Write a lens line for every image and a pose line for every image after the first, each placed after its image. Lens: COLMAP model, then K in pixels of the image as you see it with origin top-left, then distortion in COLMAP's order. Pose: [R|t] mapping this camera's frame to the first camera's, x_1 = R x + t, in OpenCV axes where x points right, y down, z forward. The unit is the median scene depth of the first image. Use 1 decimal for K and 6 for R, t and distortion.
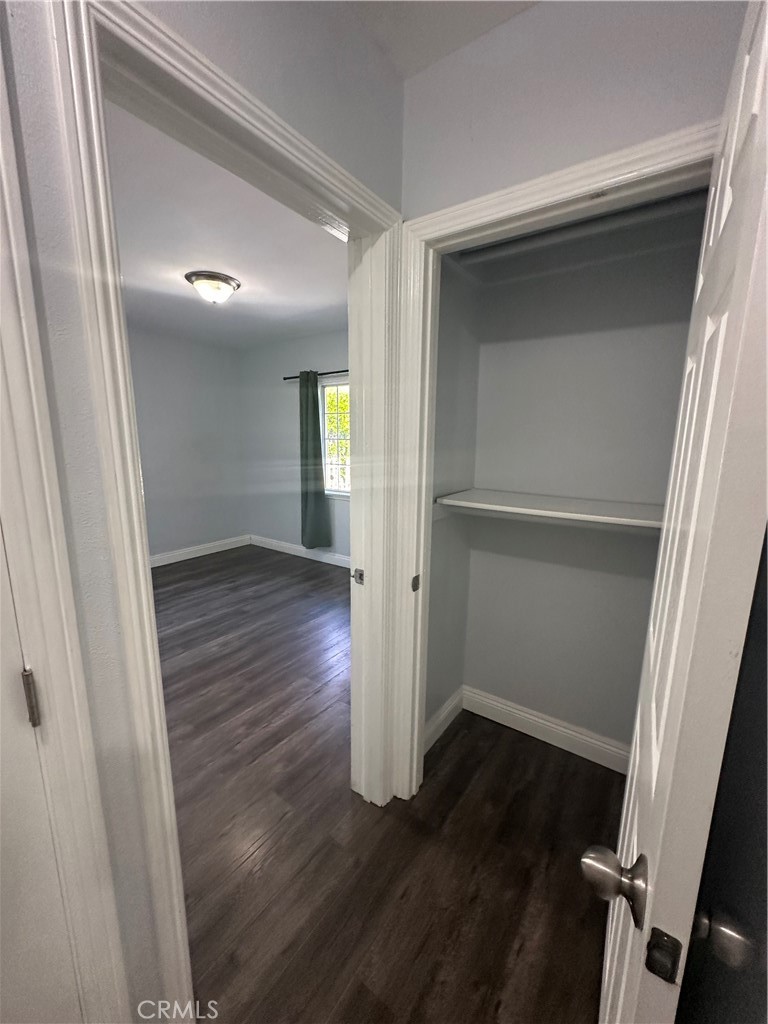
lens RADIAL K [[410.4, 0, 388.6], [0, 410.4, 516.5], [0, 0, 1]] dist [0.002300, 0.000032]
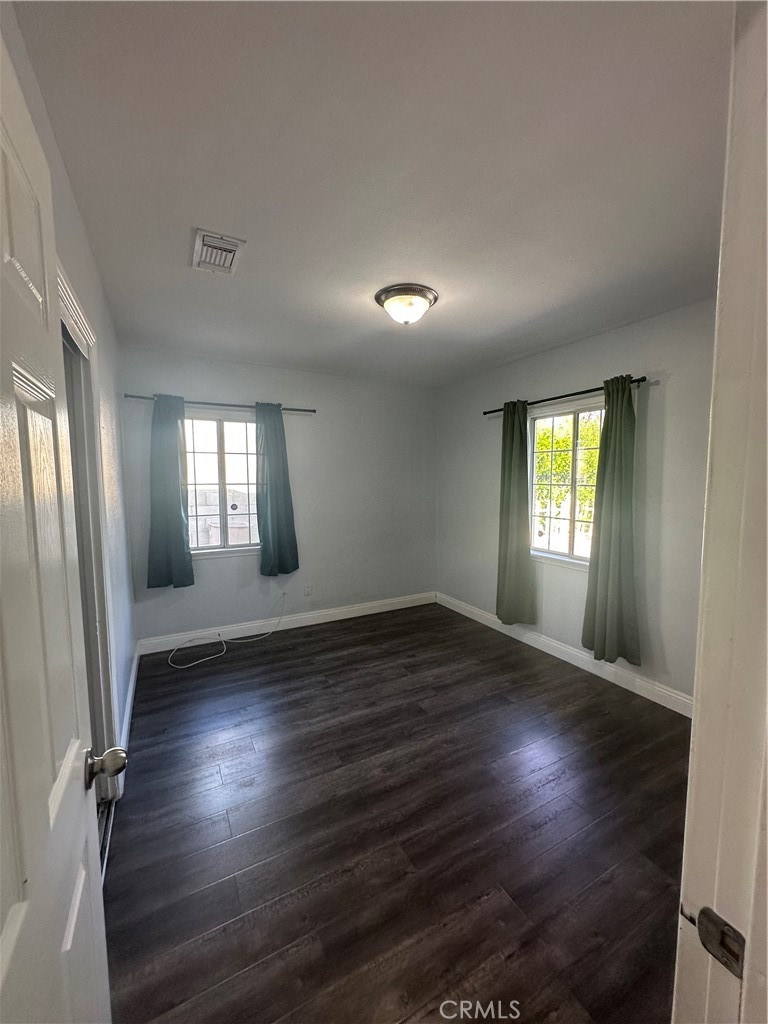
lens RADIAL K [[410.4, 0, 384.7], [0, 410.4, 513.2], [0, 0, 1]] dist [0.002300, 0.000032]
pose [[0.893941, 0.022058, -0.447642, -0.074411], [-0.067749, 0.993962, -0.086316, -0.062487], [0.443035, 0.107489, 0.890037, 0.243265]]
